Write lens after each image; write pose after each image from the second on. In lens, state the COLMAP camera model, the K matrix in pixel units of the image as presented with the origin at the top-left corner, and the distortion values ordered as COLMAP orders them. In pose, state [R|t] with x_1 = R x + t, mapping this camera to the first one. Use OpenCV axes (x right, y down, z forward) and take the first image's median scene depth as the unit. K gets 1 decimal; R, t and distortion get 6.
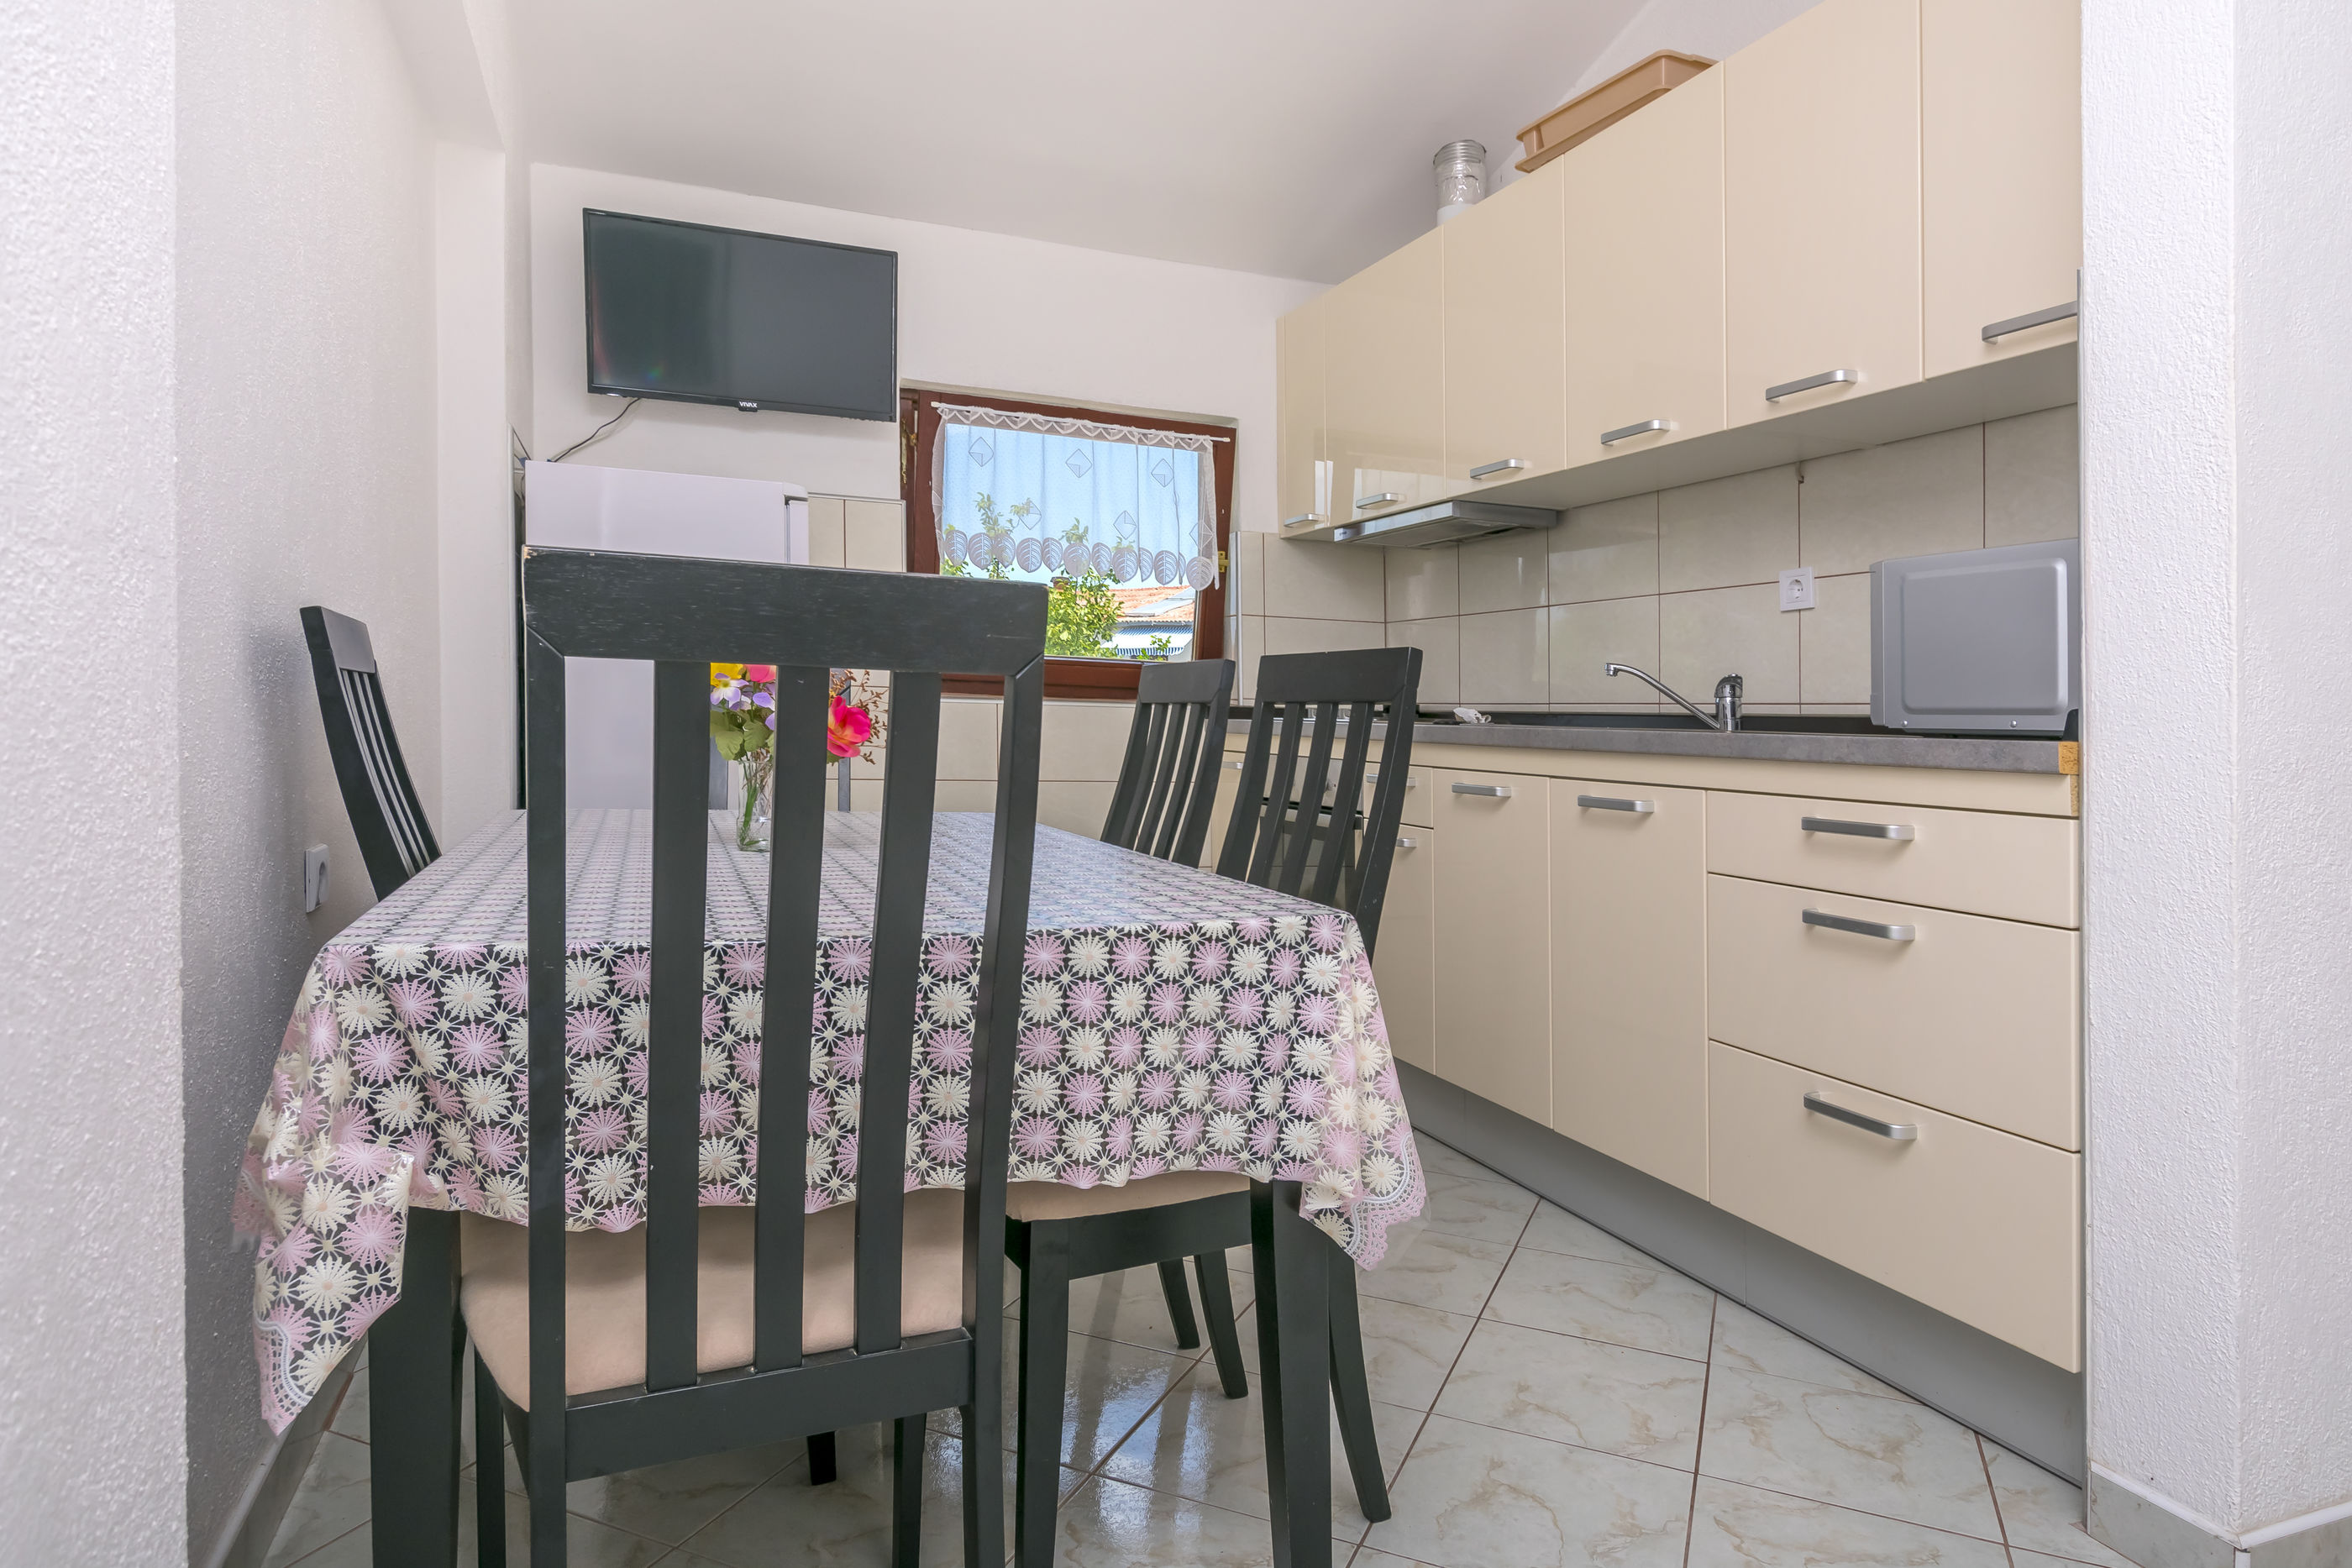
lens RADIAL K [[1409.0, 0, 1176.0], [0, 1409.0, 784.0], [0, 0, 1]] dist [-0.001534, -0.000852]
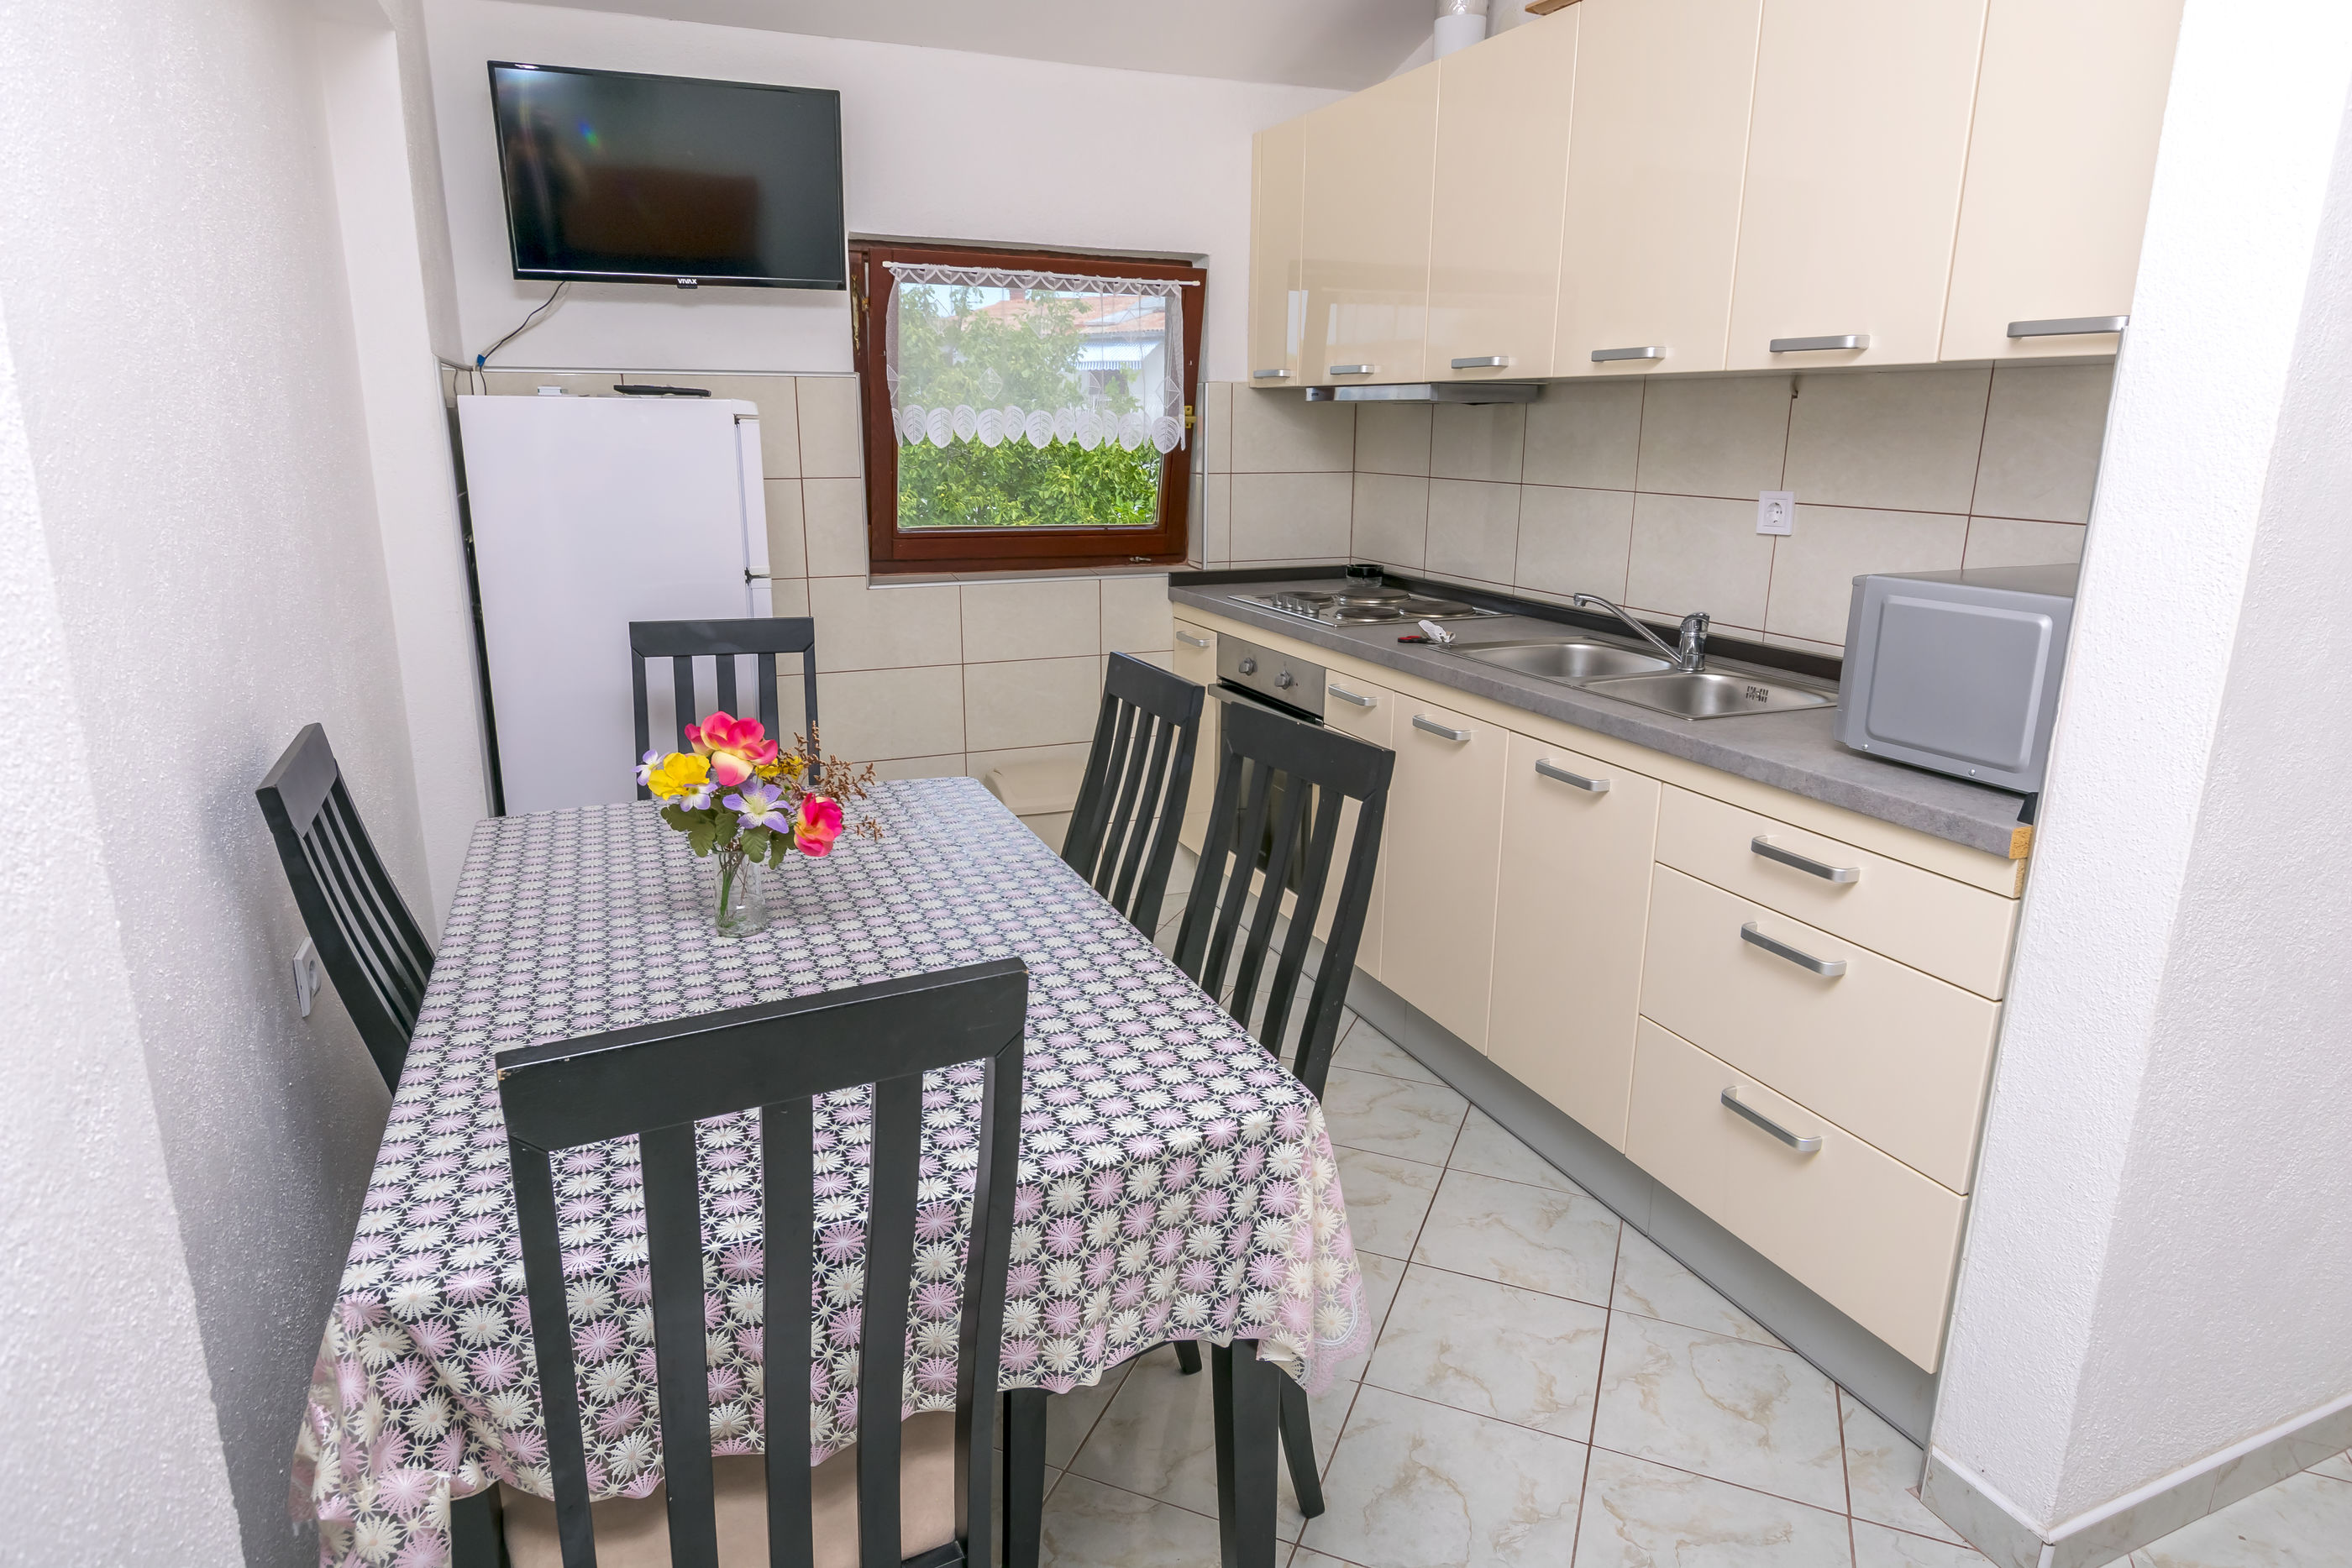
lens RADIAL K [[1359.9, 0, 1147.5], [0, 1359.9, 779.4], [0, 0, 1]] dist [0.000734, -0.003276]
pose [[0.999855, 0.009795, 0.013917, -0.014115], [-0.013000, 0.967347, 0.253124, -0.342139], [-0.010983, -0.253268, 0.967334, 0.073724]]
